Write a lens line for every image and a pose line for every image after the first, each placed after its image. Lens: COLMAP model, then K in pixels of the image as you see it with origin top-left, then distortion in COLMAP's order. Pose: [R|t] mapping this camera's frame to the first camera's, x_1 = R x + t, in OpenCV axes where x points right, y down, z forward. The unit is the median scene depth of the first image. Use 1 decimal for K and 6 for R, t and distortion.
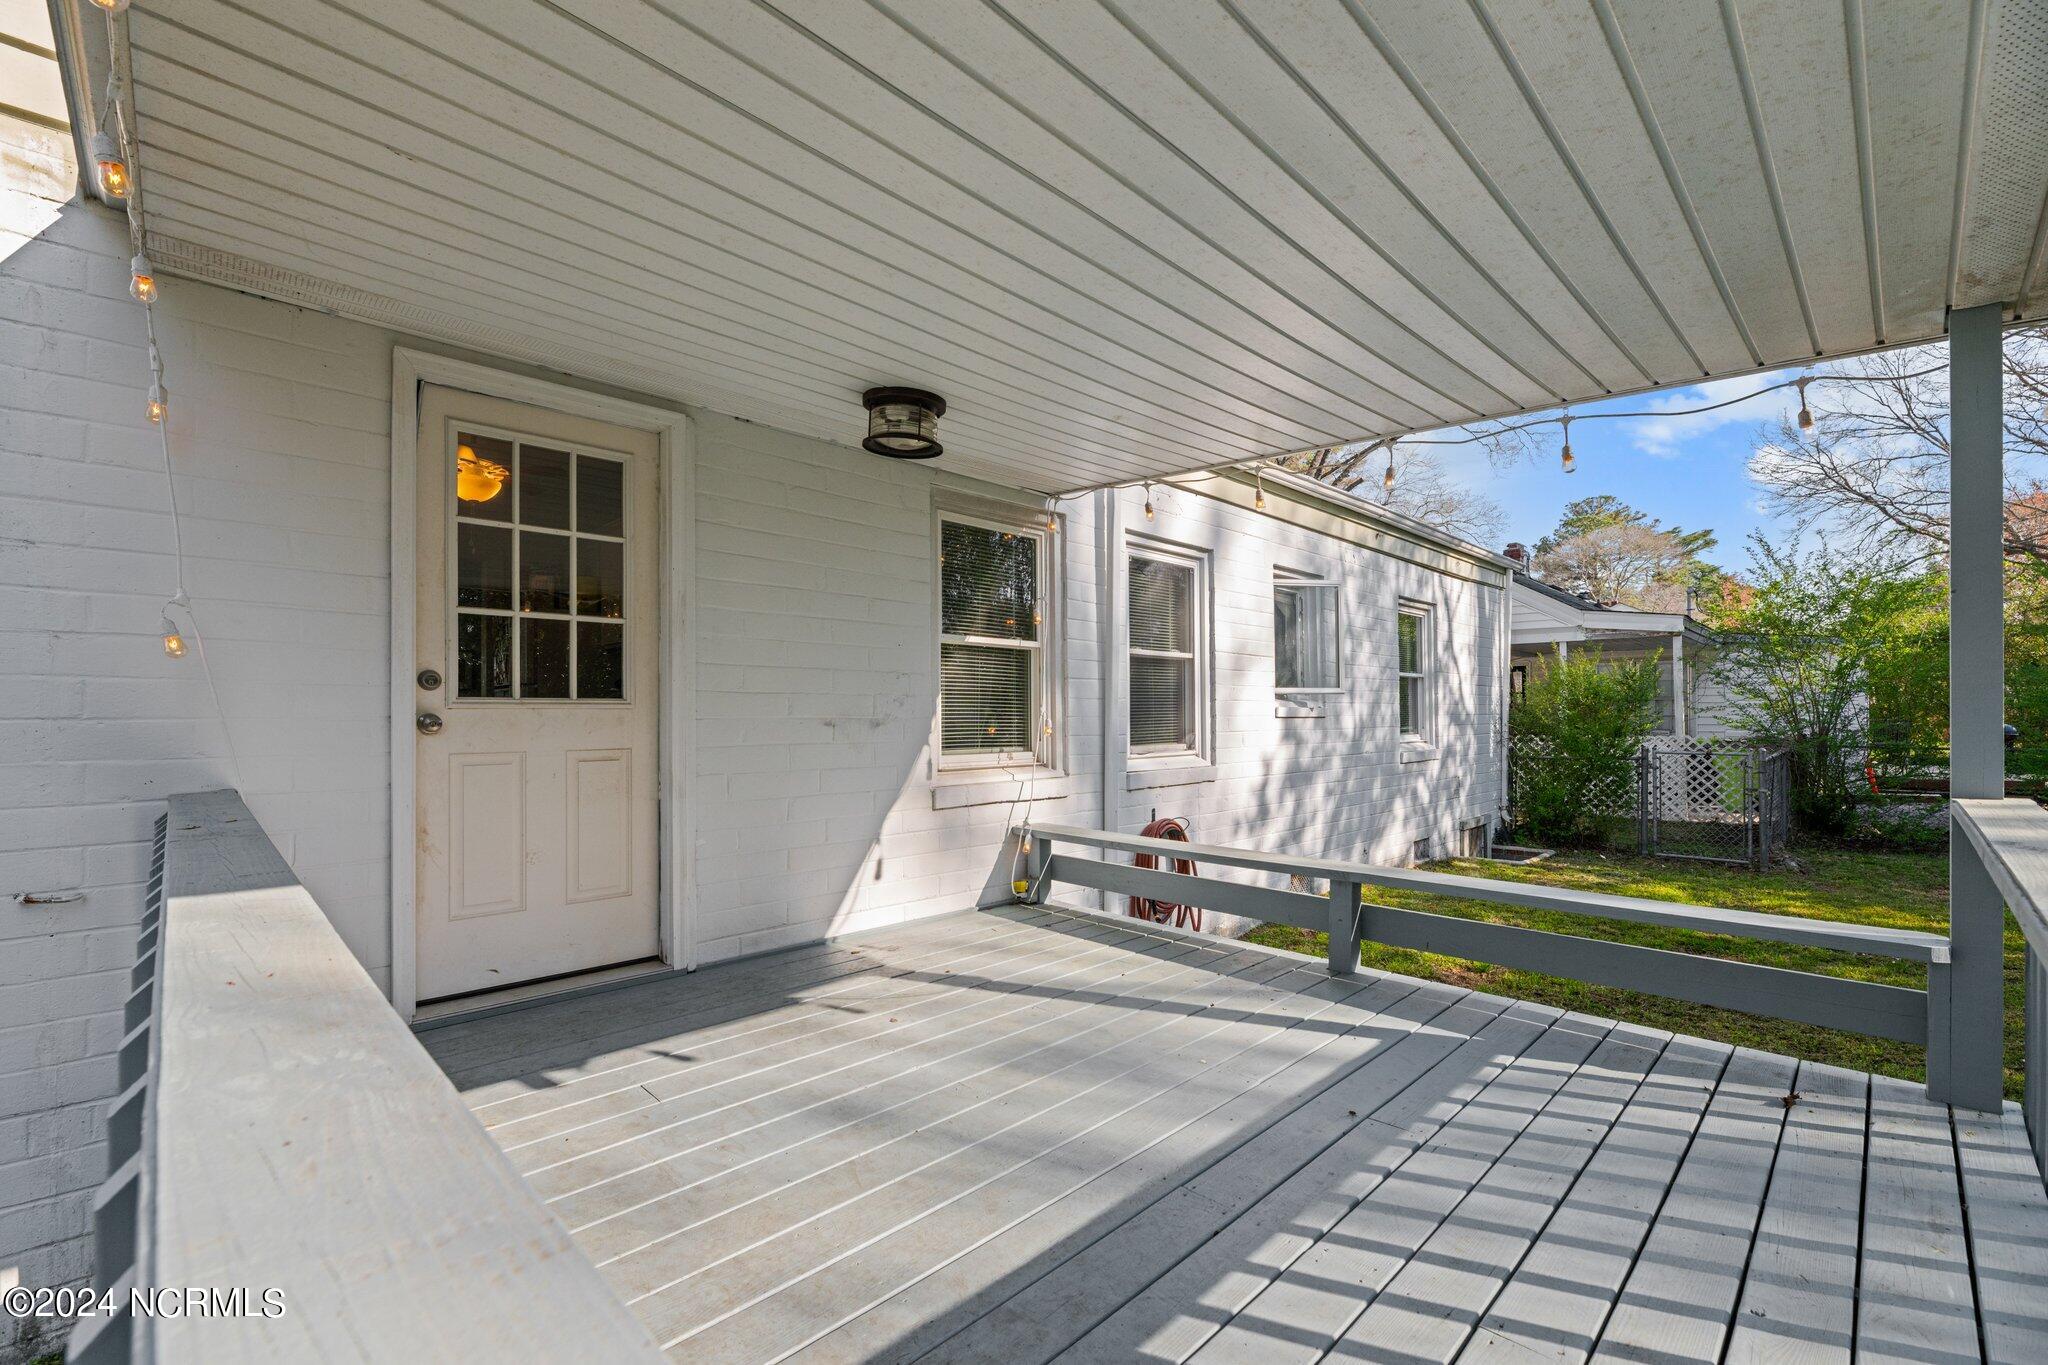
lens RADIAL K [[861.8, 0, 1012.6], [0, 861.8, 701.3], [0, 0, 1]] dist [-0.000984, -0.000154]
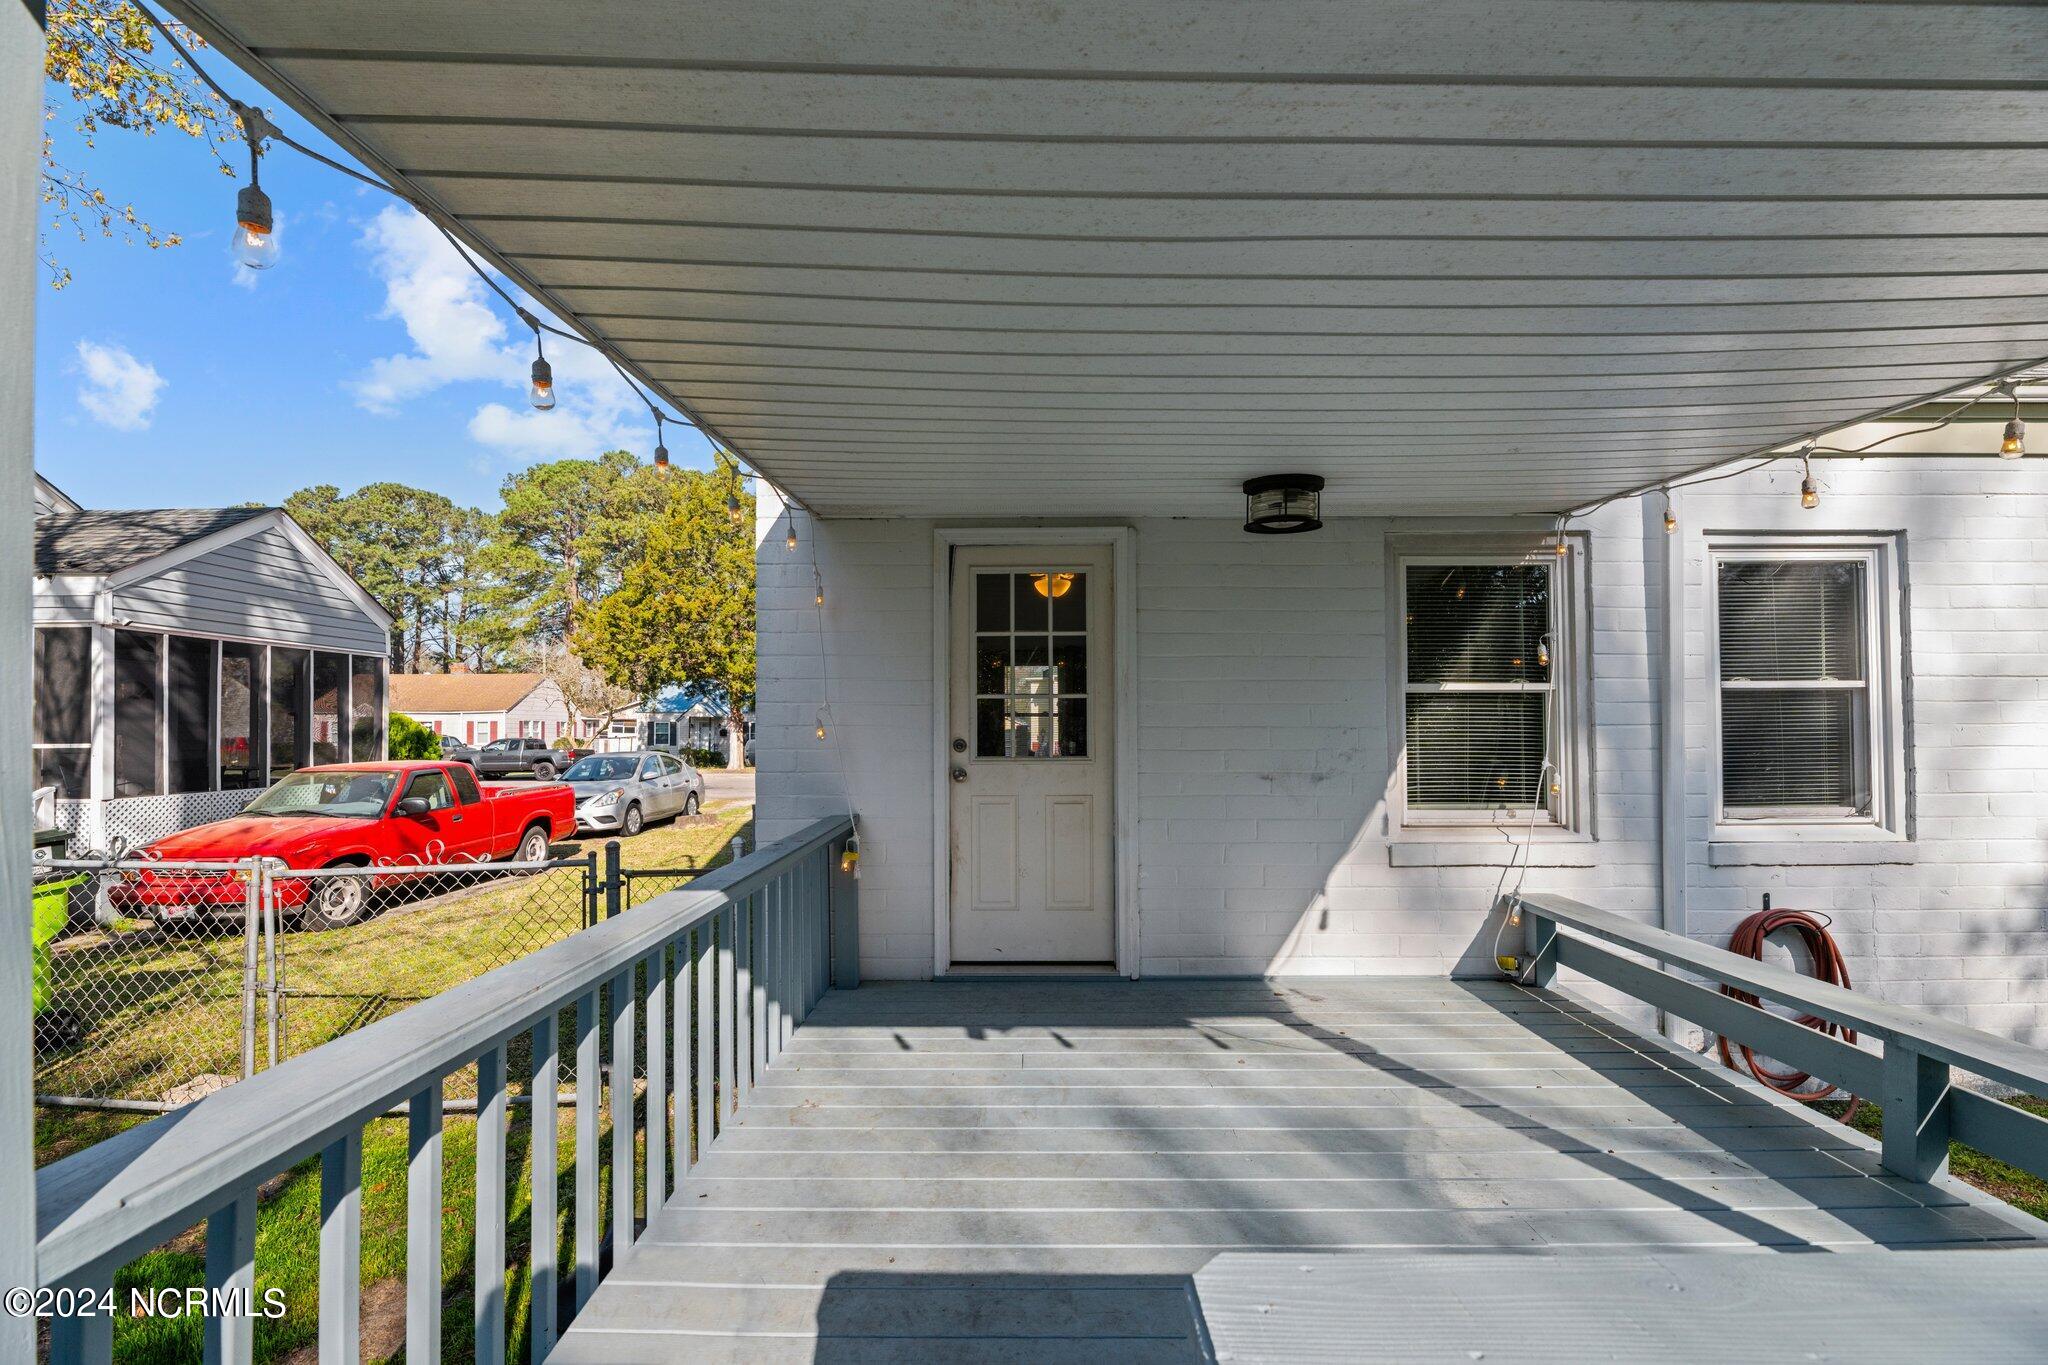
lens RADIAL K [[847.5, 0, 1022.9], [0, 847.5, 709.2], [0, 0, 1]] dist [-0.002474, -0.000424]
pose [[0.714208, -0.016193, -0.699746, 0.270653], [0.012453, 0.999868, -0.010428, -0.045281], [0.699823, -0.001267, 0.714316, 0.022400]]
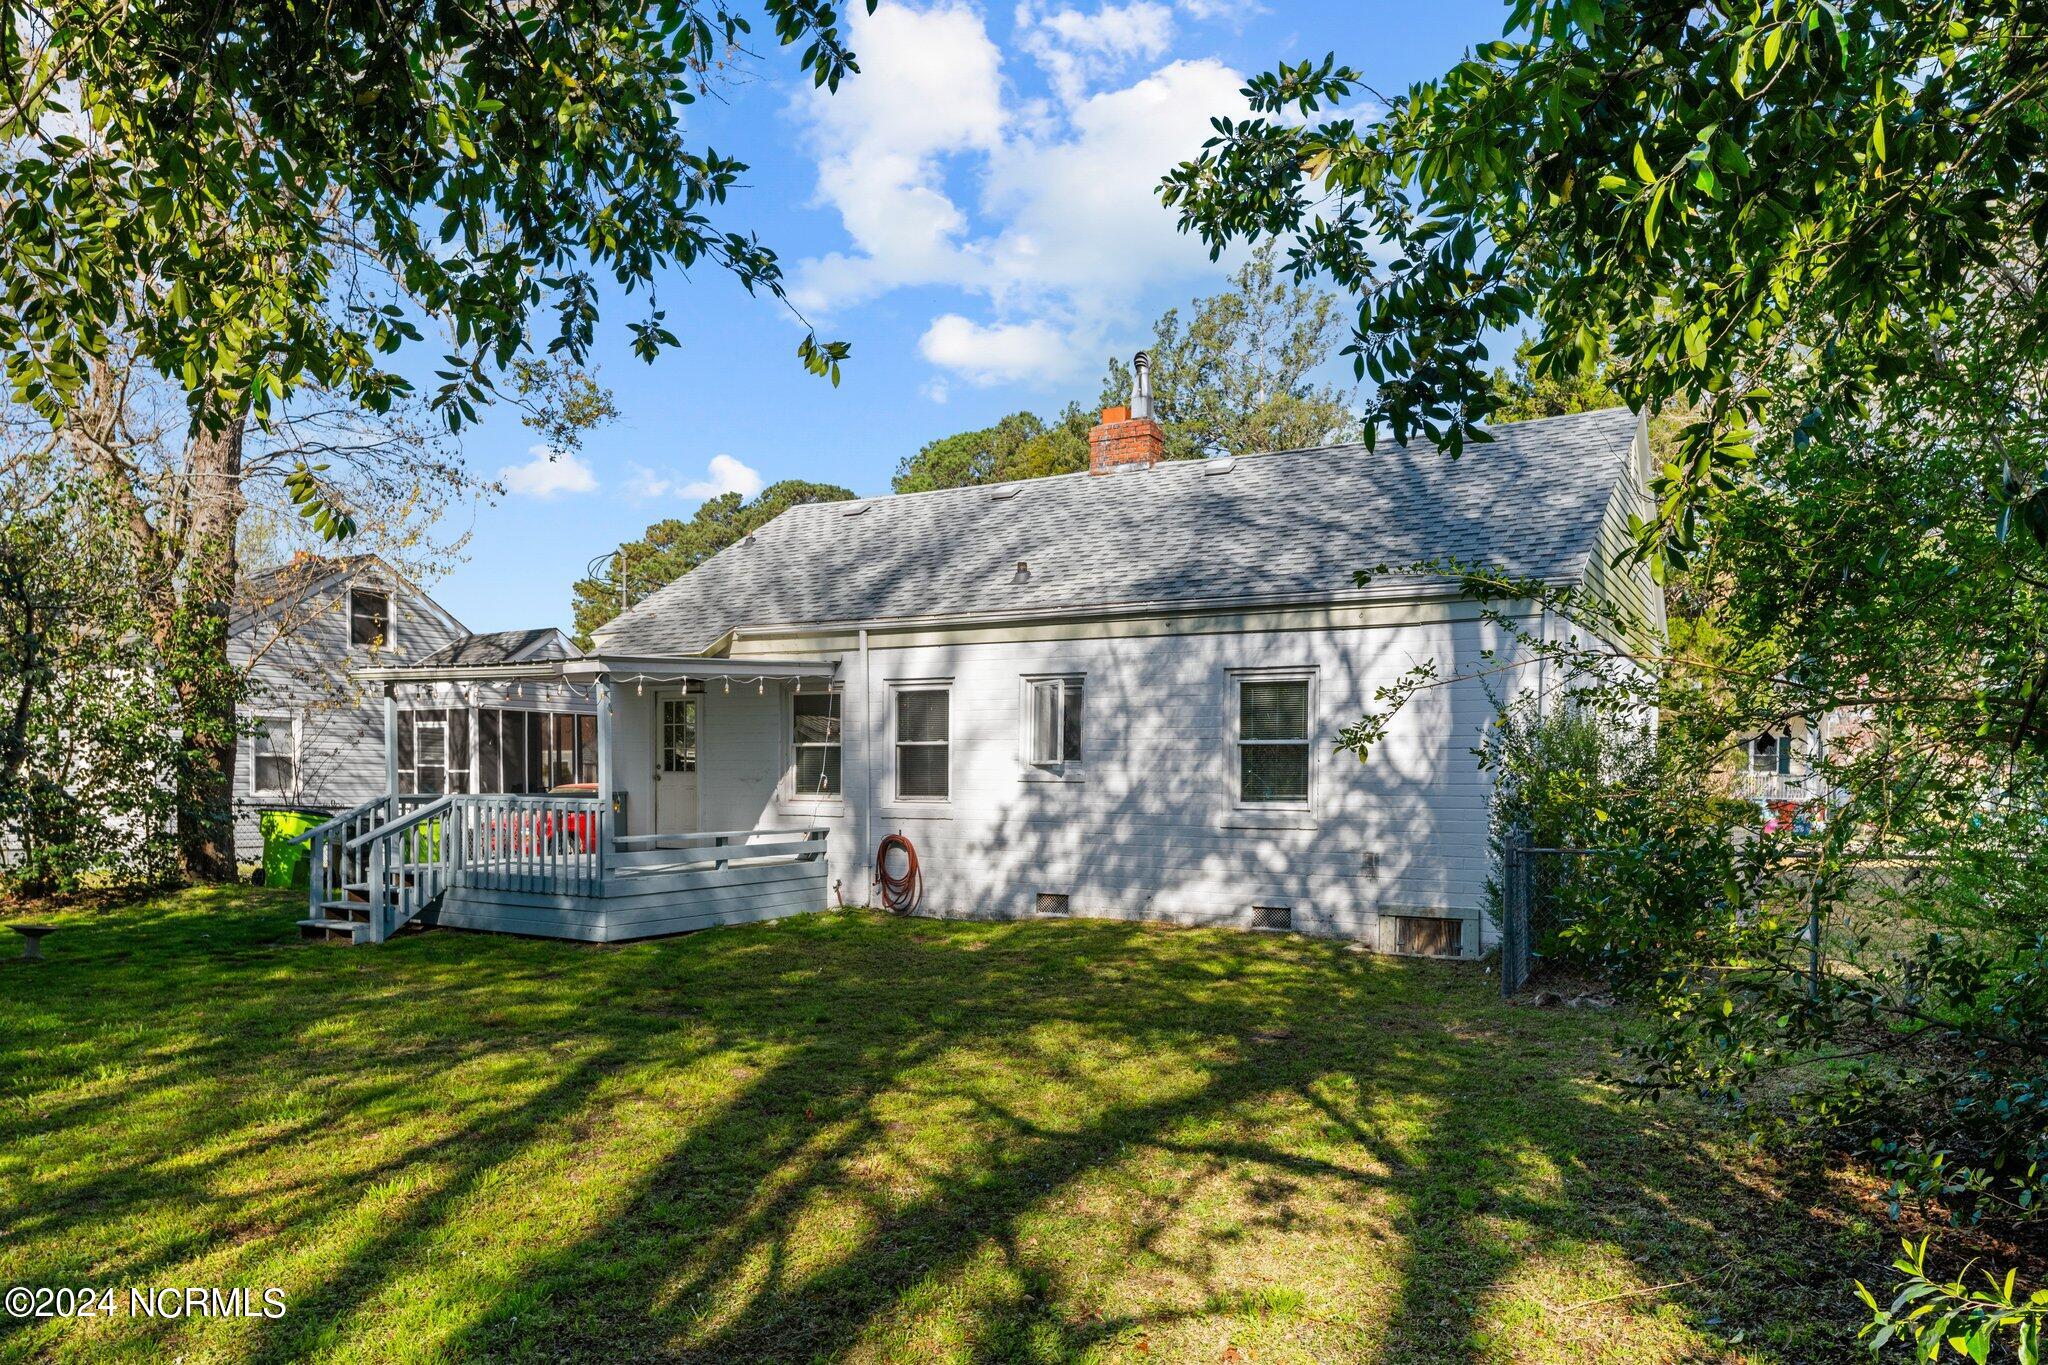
lens RADIAL K [[1374.0, 0, 1018.6], [0, 1374.0, 844.6], [0, 0, 1]] dist [0.002029, -0.000306]
pose [[0.274670, 0.050326, -0.960221, 3.731192], [0.007585, 0.998485, 0.054502, 0.003223], [0.961509, -0.022253, 0.273872, 0.548057]]
